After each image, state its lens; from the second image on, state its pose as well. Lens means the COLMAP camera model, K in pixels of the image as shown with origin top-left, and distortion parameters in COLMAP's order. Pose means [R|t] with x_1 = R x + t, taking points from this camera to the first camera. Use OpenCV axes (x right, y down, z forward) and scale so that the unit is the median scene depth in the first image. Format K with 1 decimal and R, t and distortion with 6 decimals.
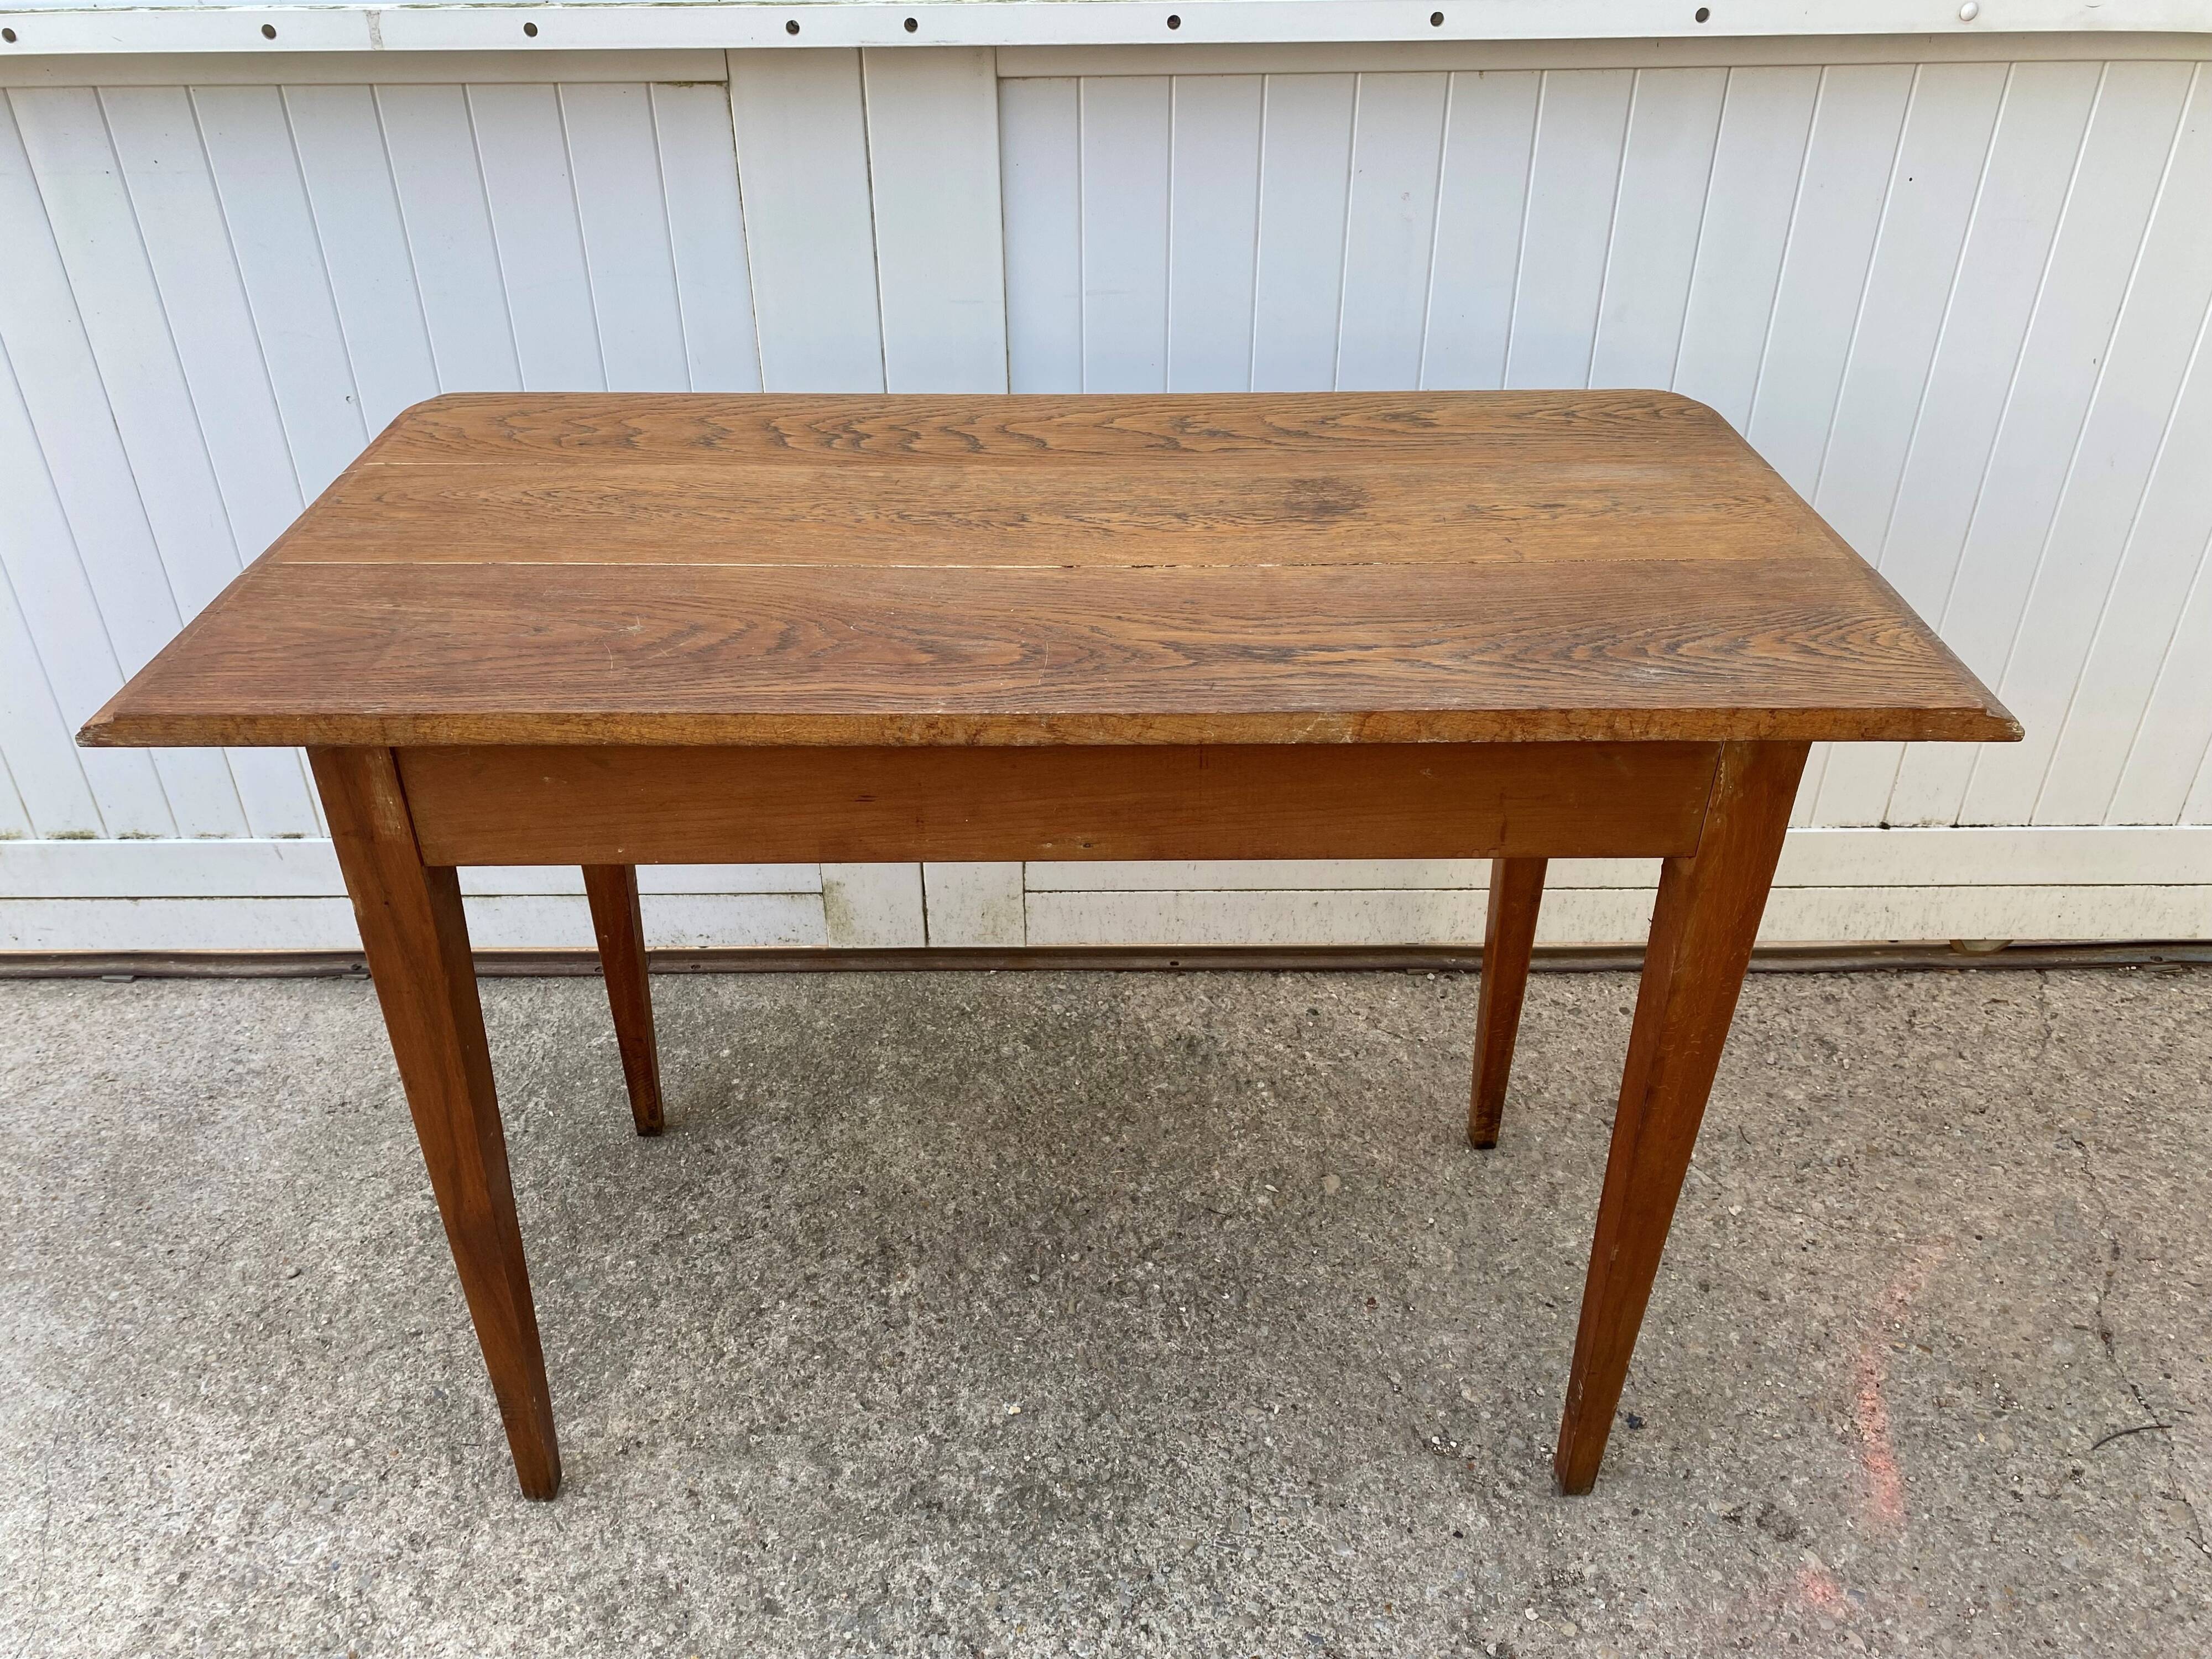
lens RADIAL K [[1716.4, 0, 1055.1], [0, 1716.4, 842.3], [0, 0, 1]] dist [0.011604, -0.011559]
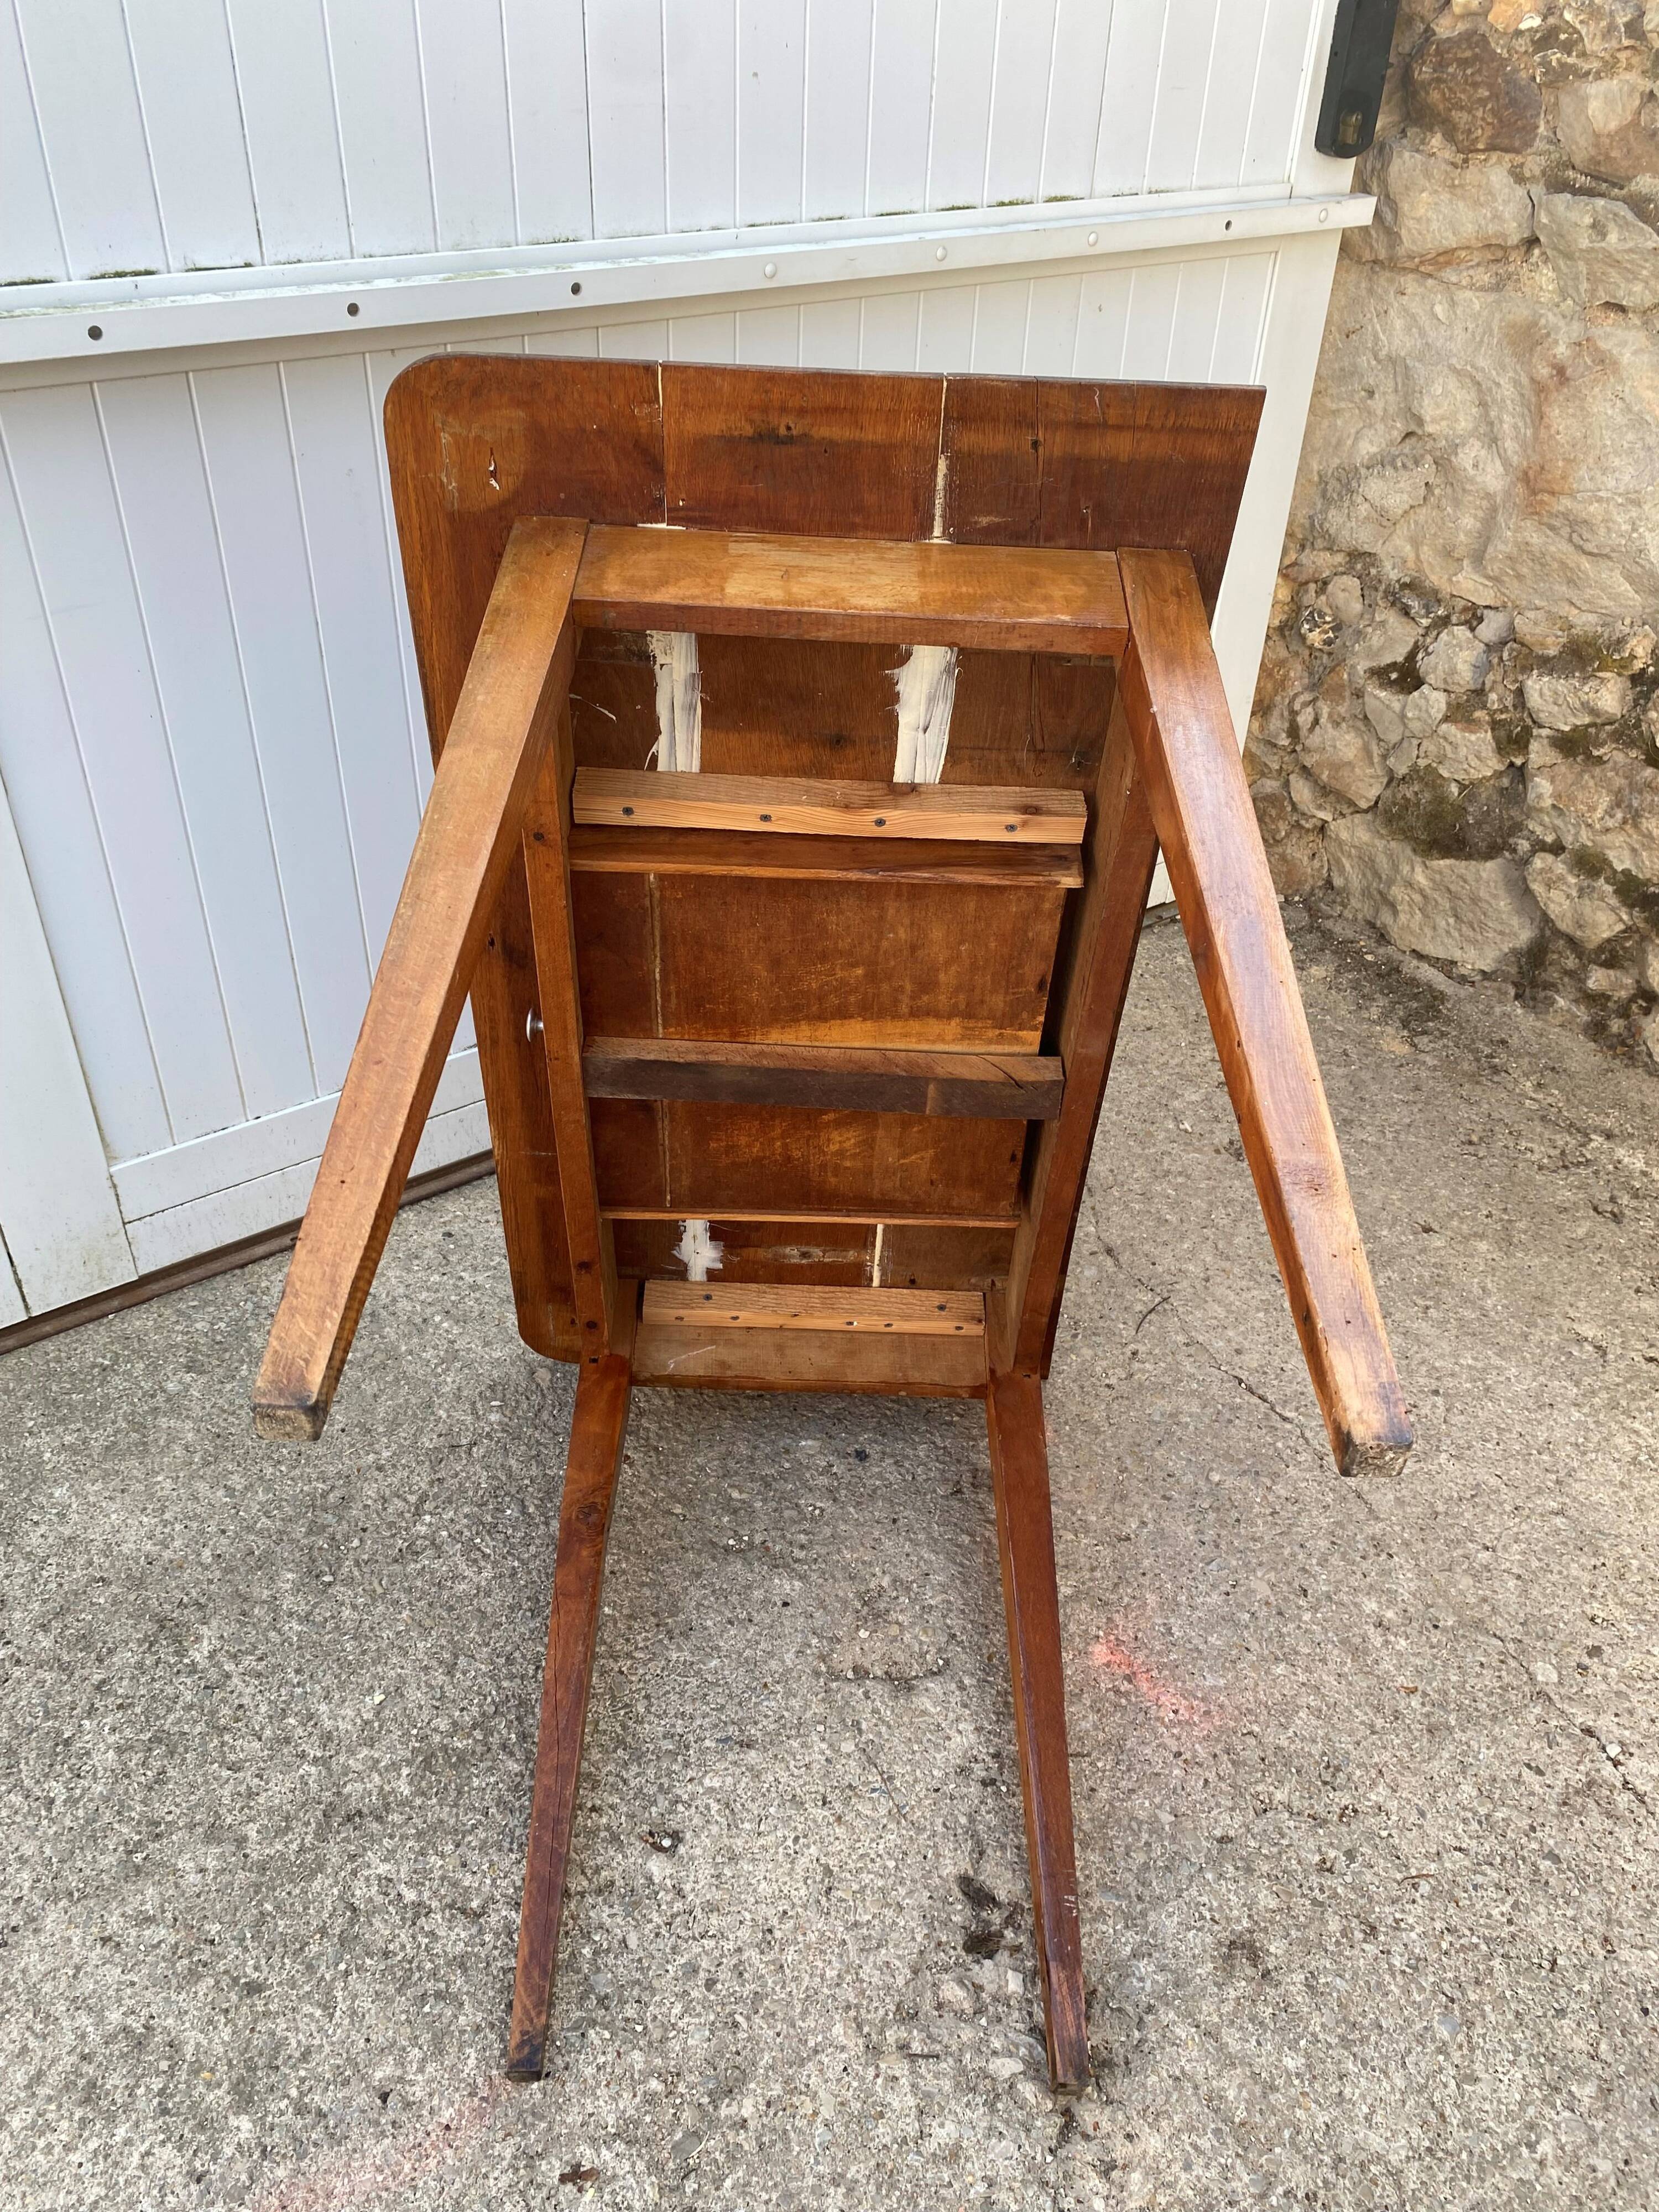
lens RADIAL K [[1725.5, 0, 863.6], [0, 1725.5, 1101.8], [0, 0, 1]] dist [0.012172, -0.010365]
pose [[0.797564, -0.313886, 0.515139, -0.208139], [0.276002, 0.949213, 0.151057, -0.085771], [-0.536391, 0.021702, 0.843691, -0.044287]]
